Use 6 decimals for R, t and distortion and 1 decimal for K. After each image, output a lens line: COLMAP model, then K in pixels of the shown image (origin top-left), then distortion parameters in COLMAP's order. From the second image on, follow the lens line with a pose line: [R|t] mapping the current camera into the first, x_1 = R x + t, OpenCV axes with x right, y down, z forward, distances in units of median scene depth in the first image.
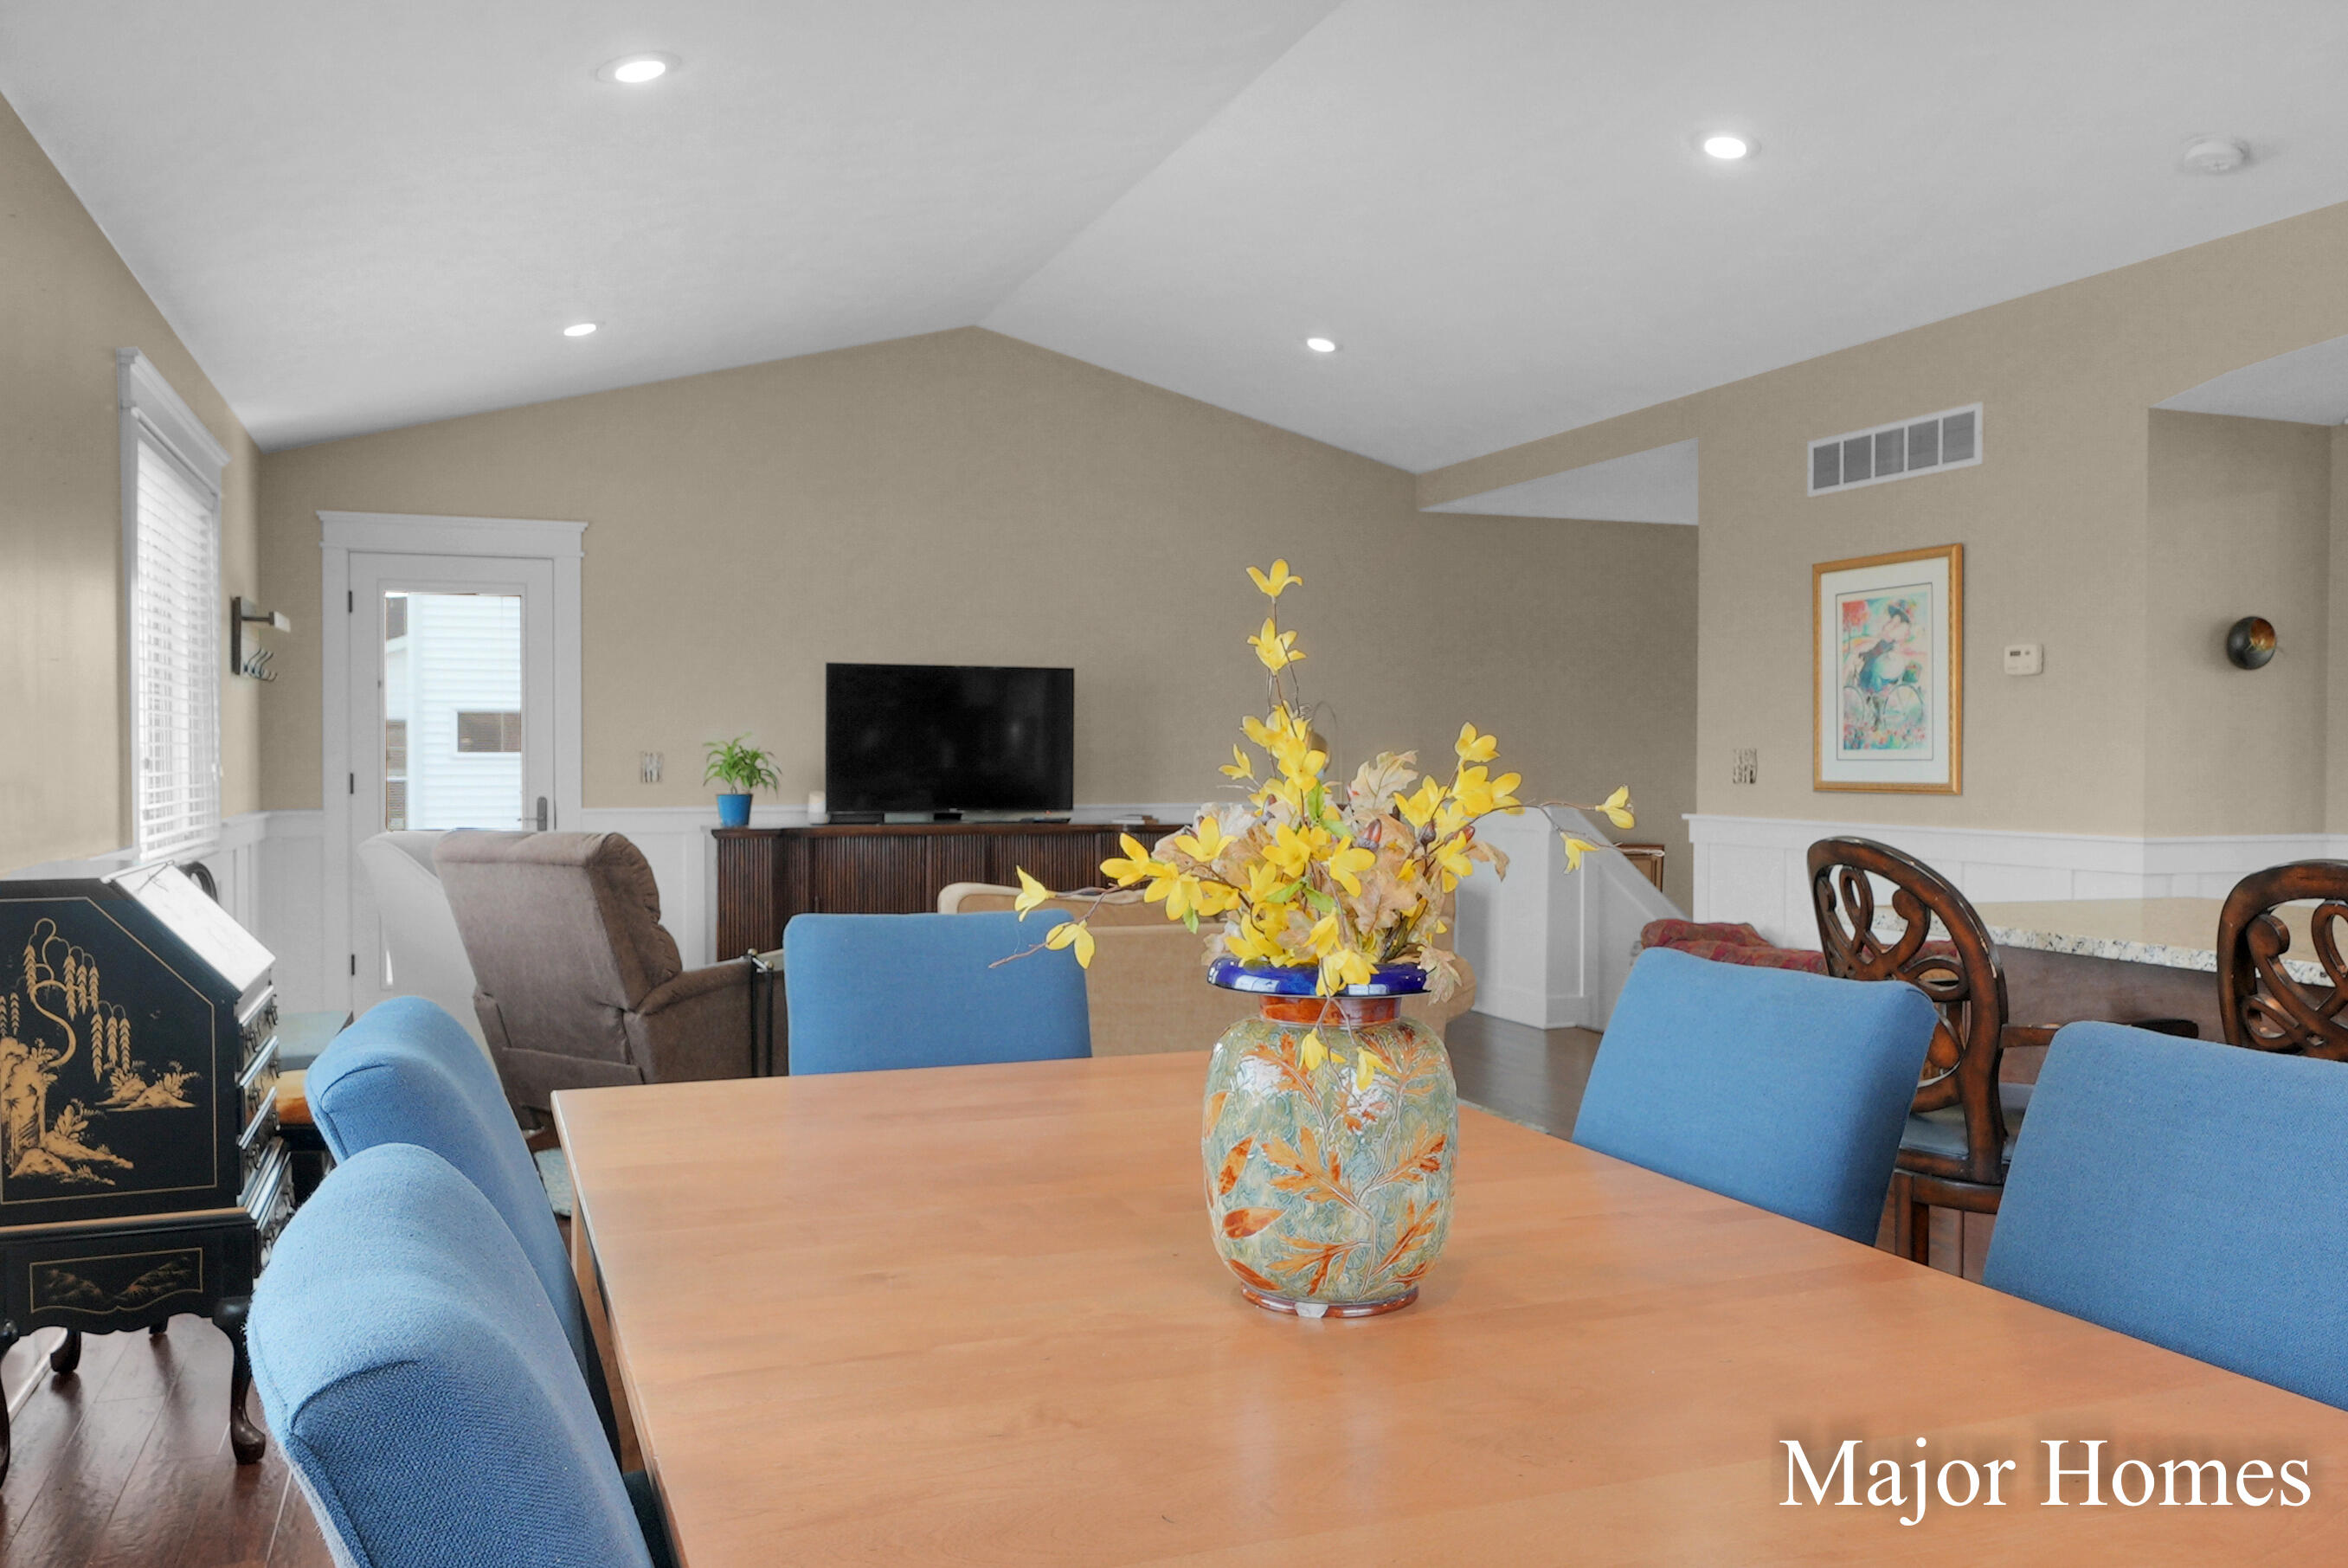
lens RADIAL K [[1866.5, 0, 1162.0], [0, 1866.5, 778.0], [0, 0, 1]] dist [0.009008, 0.004181]
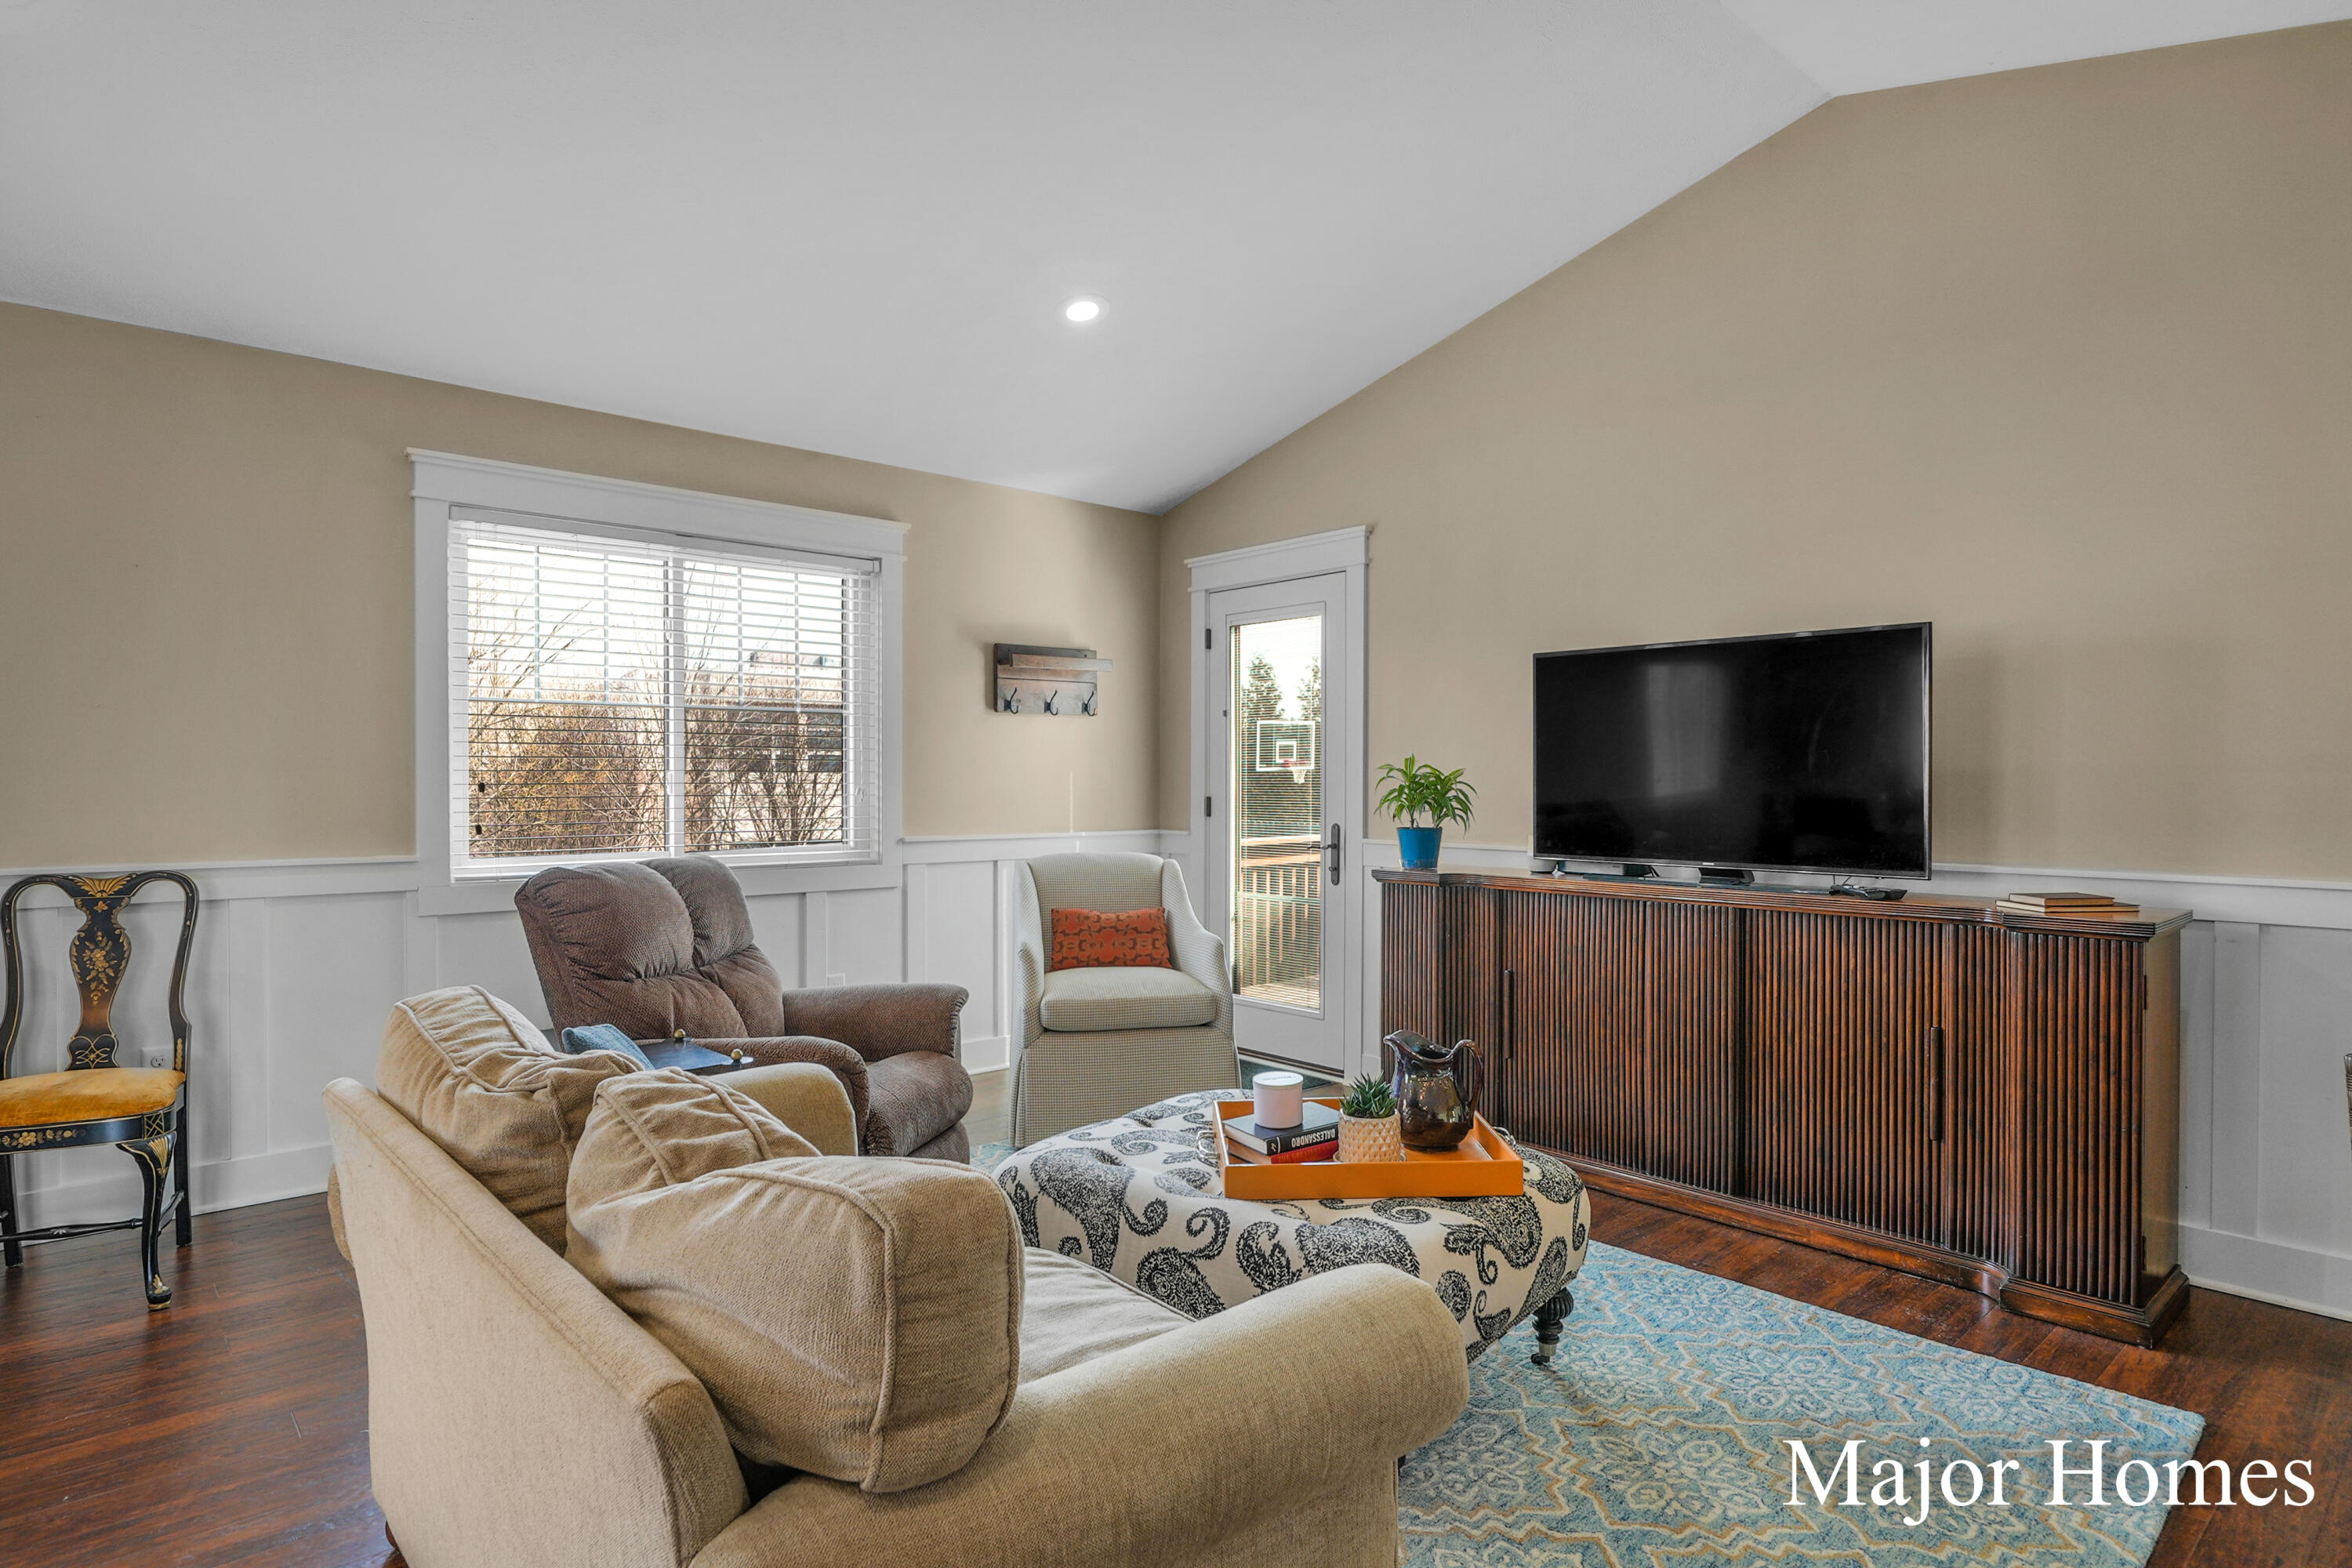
lens RADIAL K [[1278.6, 0, 1166.5], [0, 1278.6, 786.4], [0, 0, 1]] dist [-0.006808, -0.000696]
pose [[0.360202, 0.003998, -0.932866, 0.300724], [-0.011714, 0.999931, -0.000238, -0.009839], [0.932801, 0.011013, 0.360224, 0.861252]]
